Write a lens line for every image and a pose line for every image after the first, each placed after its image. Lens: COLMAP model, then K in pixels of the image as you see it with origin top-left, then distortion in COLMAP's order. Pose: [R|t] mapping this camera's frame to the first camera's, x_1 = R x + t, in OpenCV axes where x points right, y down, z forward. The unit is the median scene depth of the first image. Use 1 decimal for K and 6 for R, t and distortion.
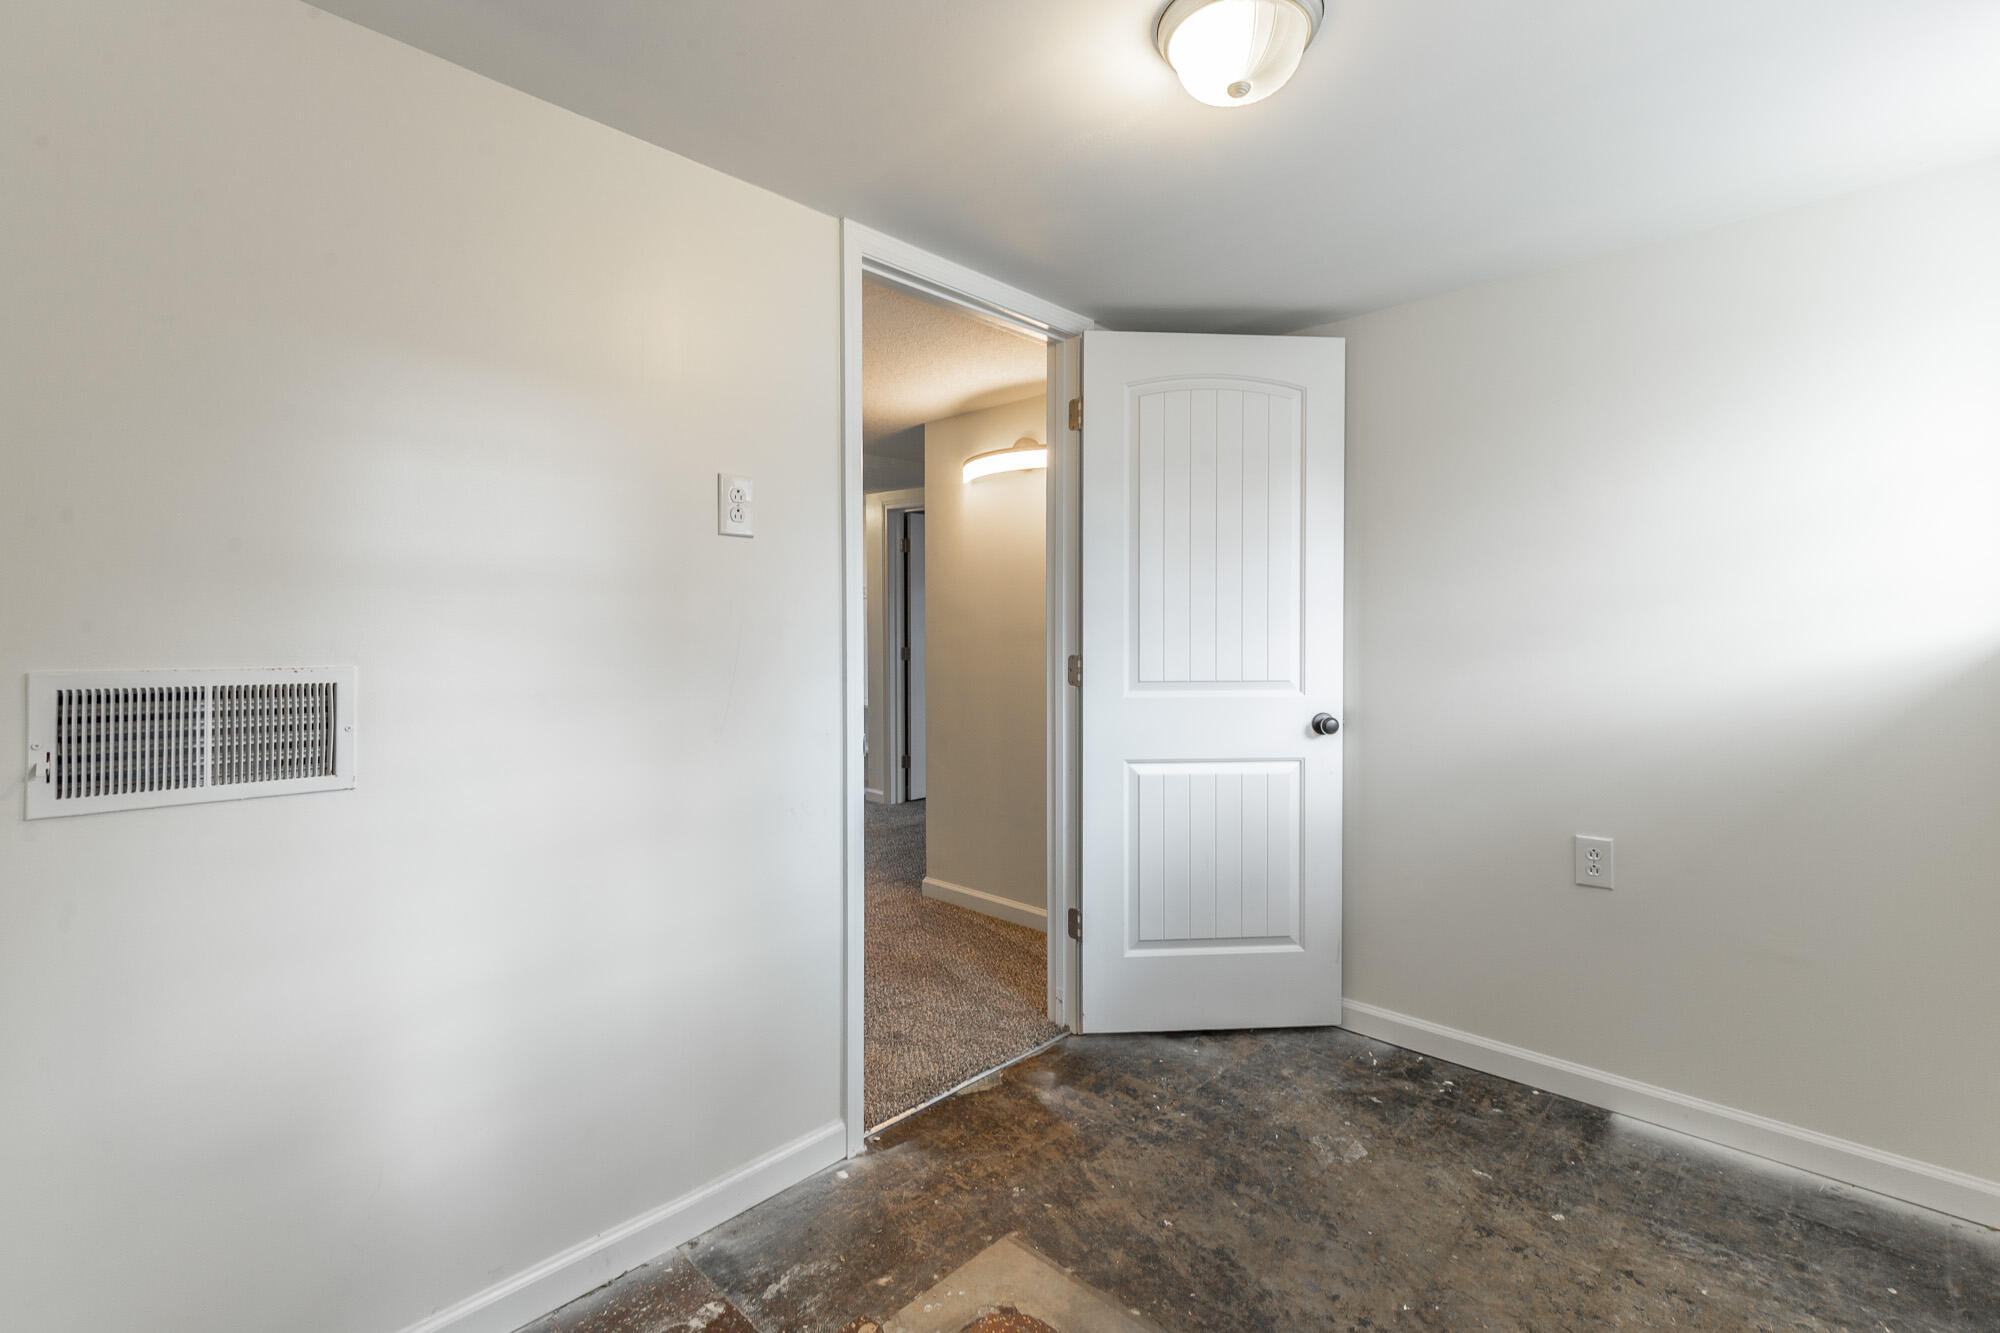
lens RADIAL K [[905.3, 0, 997.0], [0, 905.3, 643.1], [0, 0, 1]] dist [-0.000500, 0.000342]
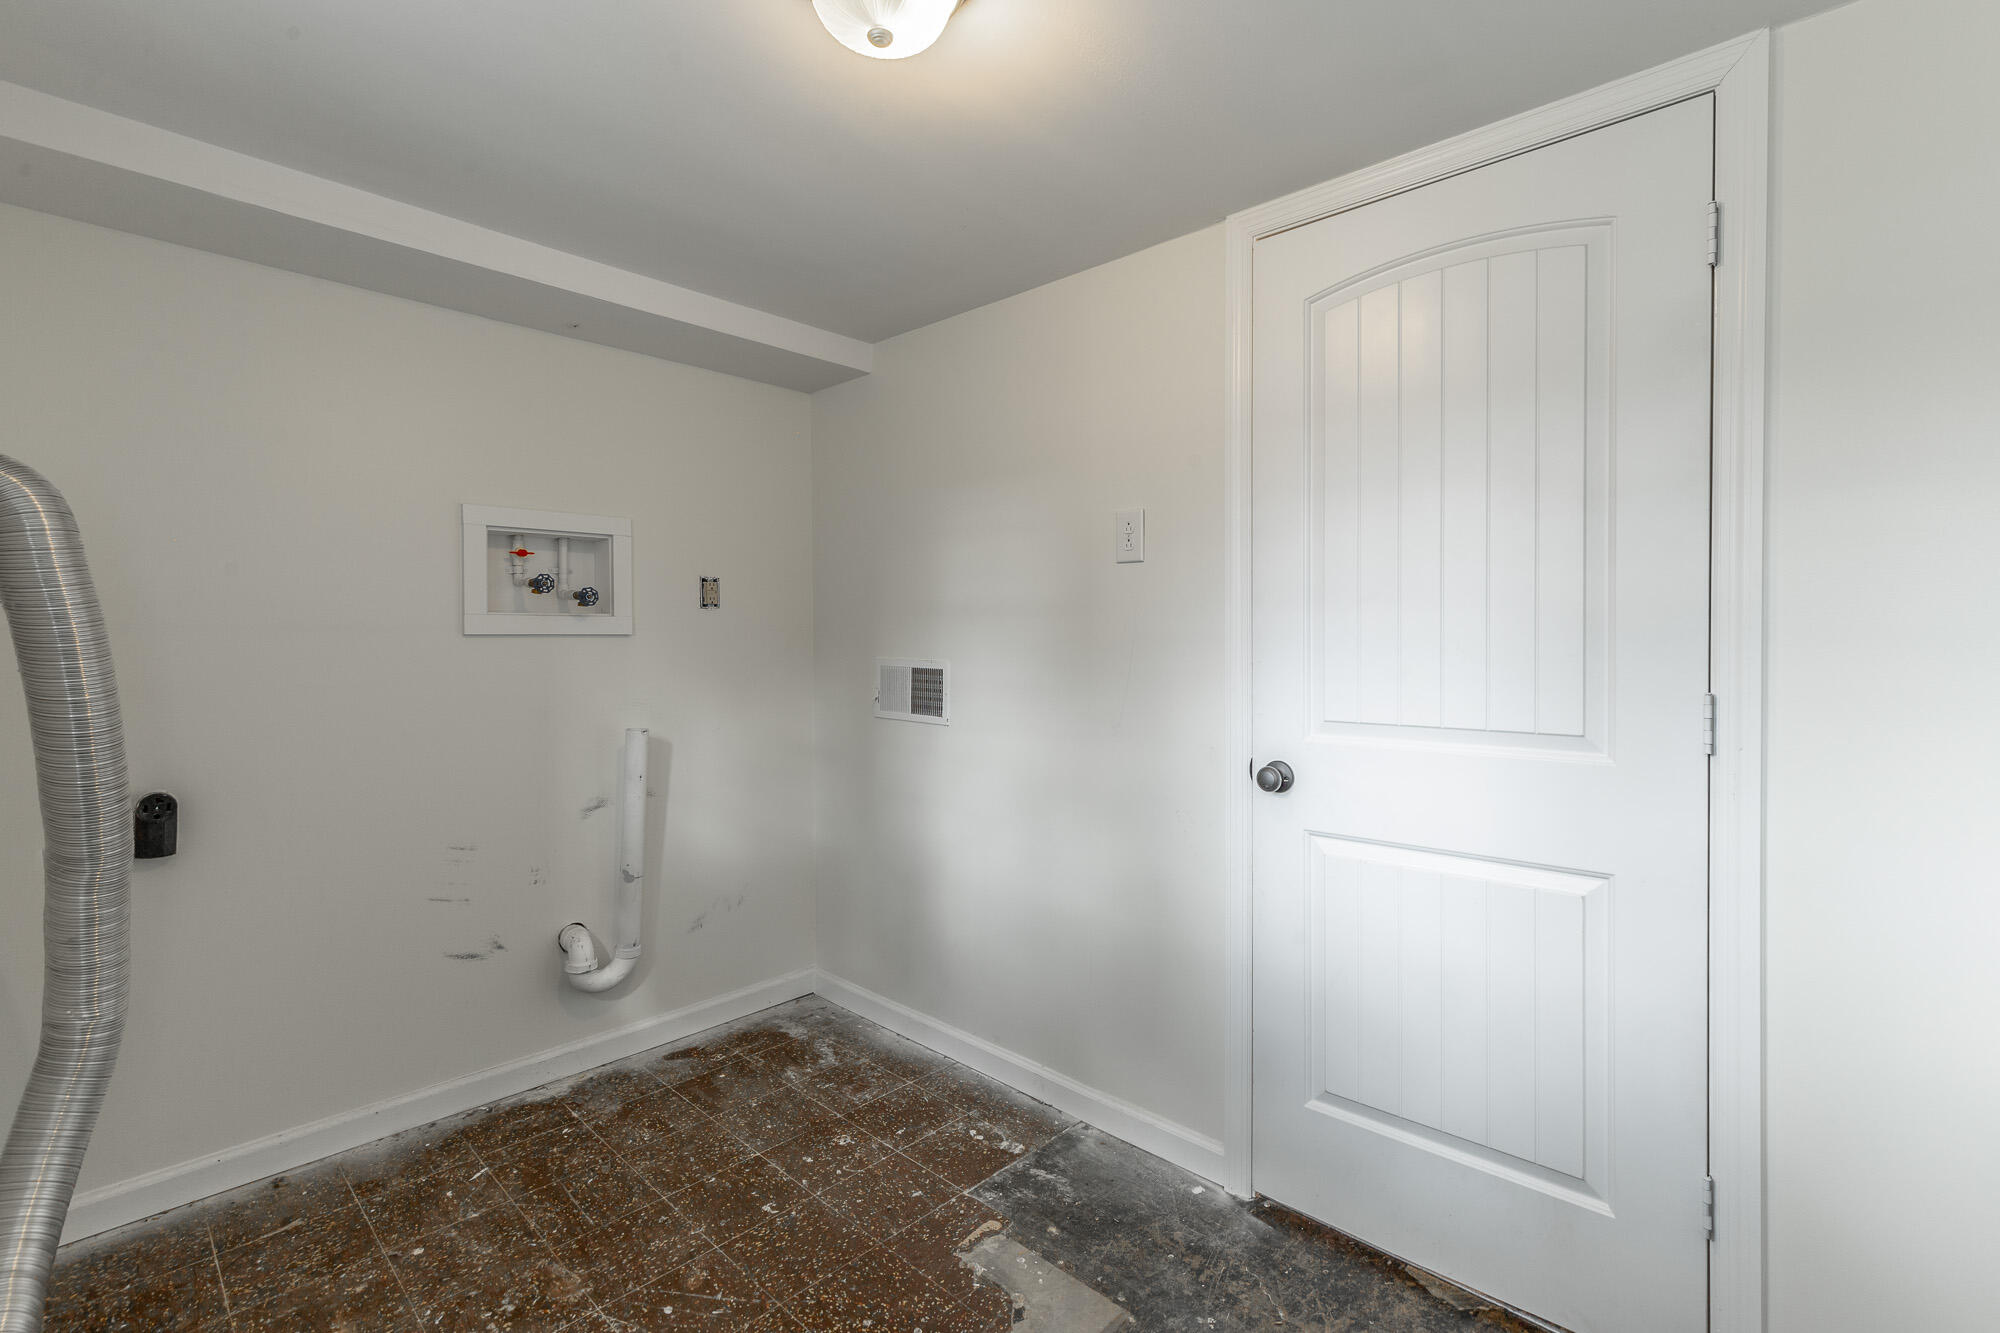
lens RADIAL K [[905.3, 0, 997.0], [0, 905.3, 643.1], [0, 0, 1]] dist [-0.000500, 0.000342]
pose [[-0.018421, 0.002788, -0.999826, 0.932936], [-0.005881, 0.999979, 0.002897, -0.012488], [0.999813, 0.005933, -0.018405, 0.905473]]
